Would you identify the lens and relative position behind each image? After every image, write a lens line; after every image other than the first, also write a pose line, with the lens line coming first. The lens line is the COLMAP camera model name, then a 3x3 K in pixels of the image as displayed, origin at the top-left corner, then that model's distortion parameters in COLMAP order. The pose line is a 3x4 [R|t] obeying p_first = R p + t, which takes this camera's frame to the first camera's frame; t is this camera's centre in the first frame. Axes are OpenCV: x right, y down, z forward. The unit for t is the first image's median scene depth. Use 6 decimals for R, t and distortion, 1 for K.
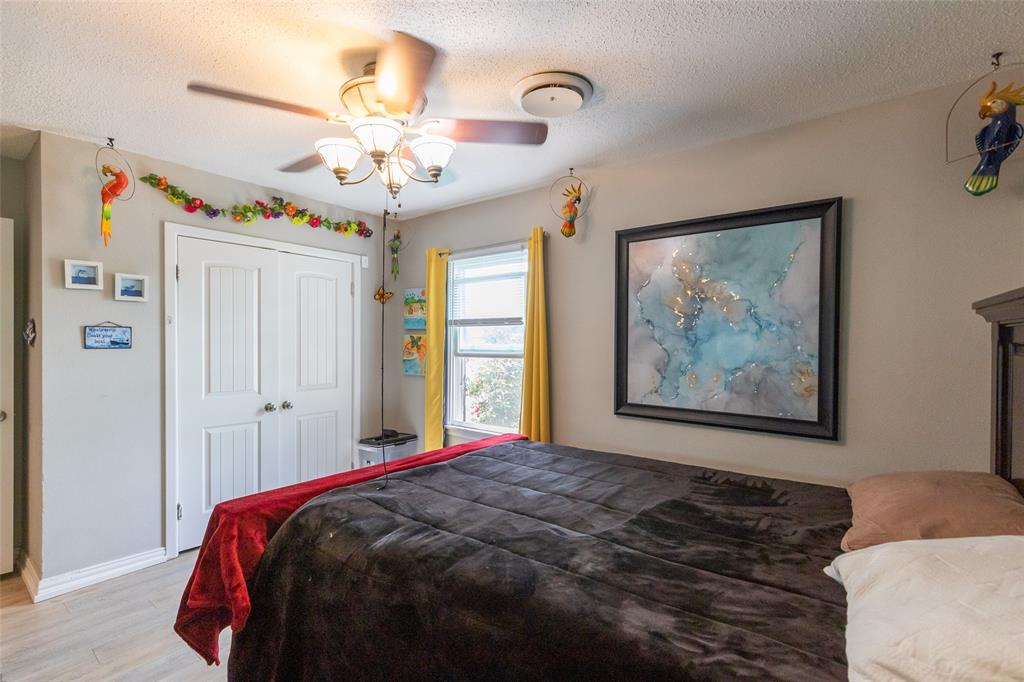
lens RADIAL K [[461.1, 0, 511.7], [0, 461.1, 342.3], [0, 0, 1]] dist [0.007128, -0.001016]
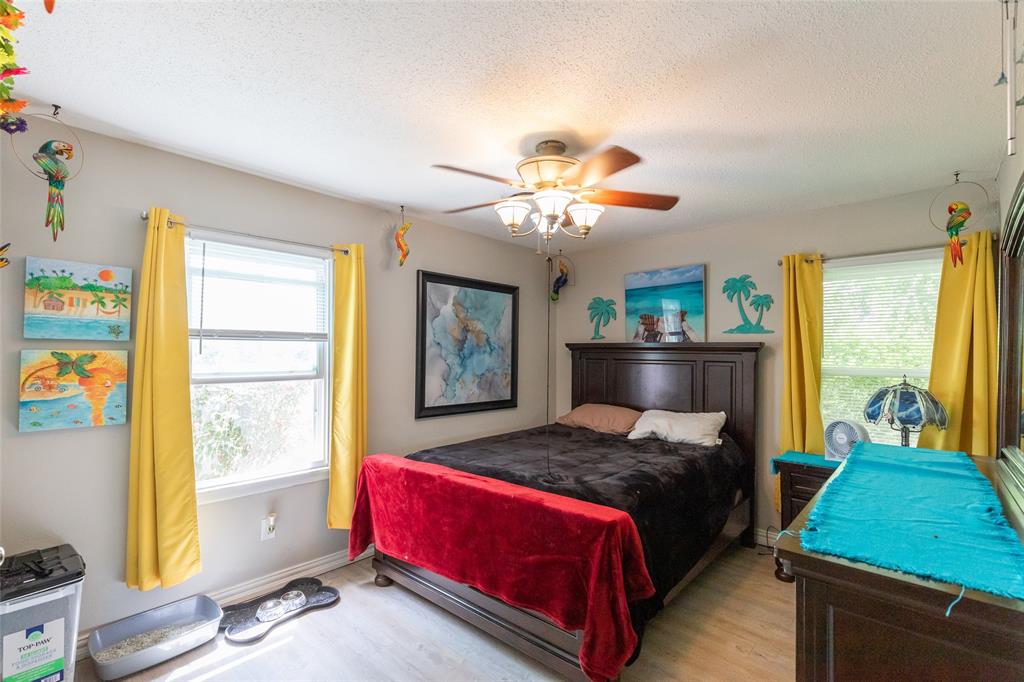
lens RADIAL K [[461.1, 0, 512.0], [0, 461.1, 346.0], [0, 0, 1]] dist [0.007128, -0.001016]
pose [[0.076758, 0.015817, 0.996924, -1.027479], [0.003321, 0.999865, -0.016120, -0.016885], [-0.997044, 0.004548, 0.076695, 0.689121]]
